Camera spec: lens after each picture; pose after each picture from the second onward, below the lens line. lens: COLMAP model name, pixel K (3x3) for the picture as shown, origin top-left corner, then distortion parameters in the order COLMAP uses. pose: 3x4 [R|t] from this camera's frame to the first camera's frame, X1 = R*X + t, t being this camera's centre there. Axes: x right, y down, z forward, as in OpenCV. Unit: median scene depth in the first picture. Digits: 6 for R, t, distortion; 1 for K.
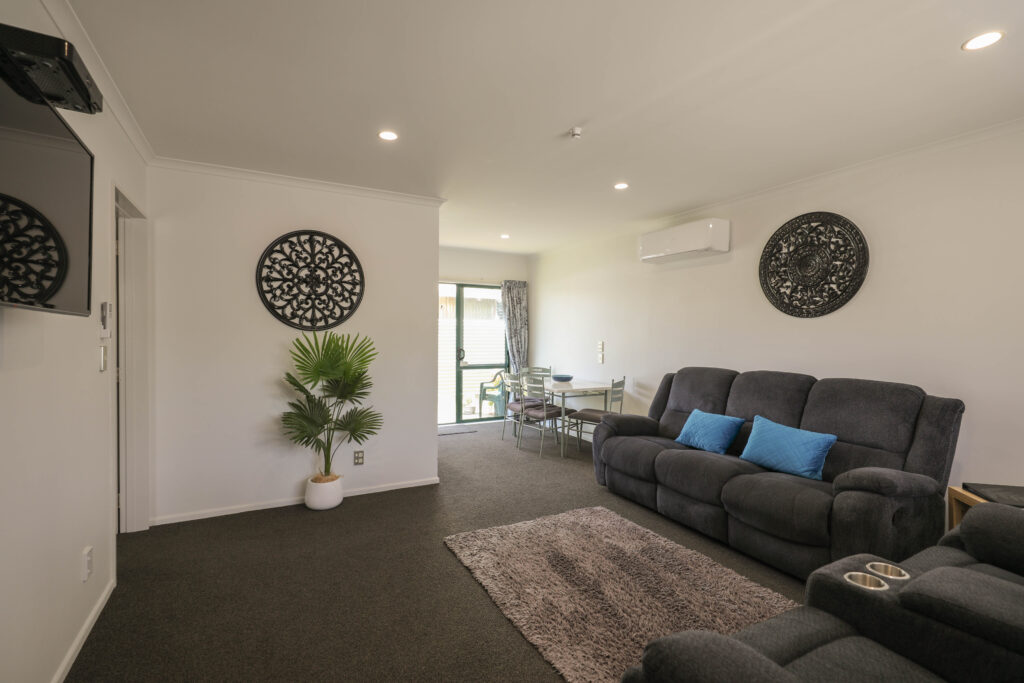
lens RADIAL K [[471.5, 0, 513.1], [0, 471.5, 350.0], [0, 0, 1]] dist [0.000221, -0.000082]
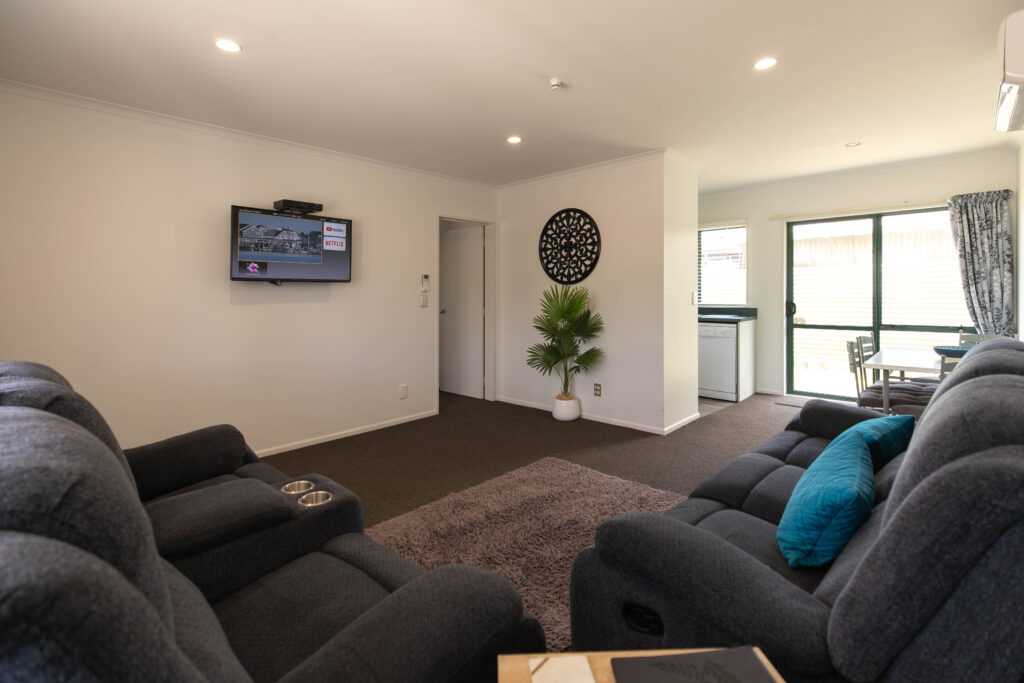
lens RADIAL K [[480.6, 0, 509.7], [0, 480.6, 292.7], [0, 0, 1]] dist [0.001124, 0.000079]
pose [[0.301513, -0.008251, -0.953427, 0.805813], [-0.015091, 0.999796, -0.013424, 0.002661], [0.953343, 0.018436, 0.301326, 0.440039]]
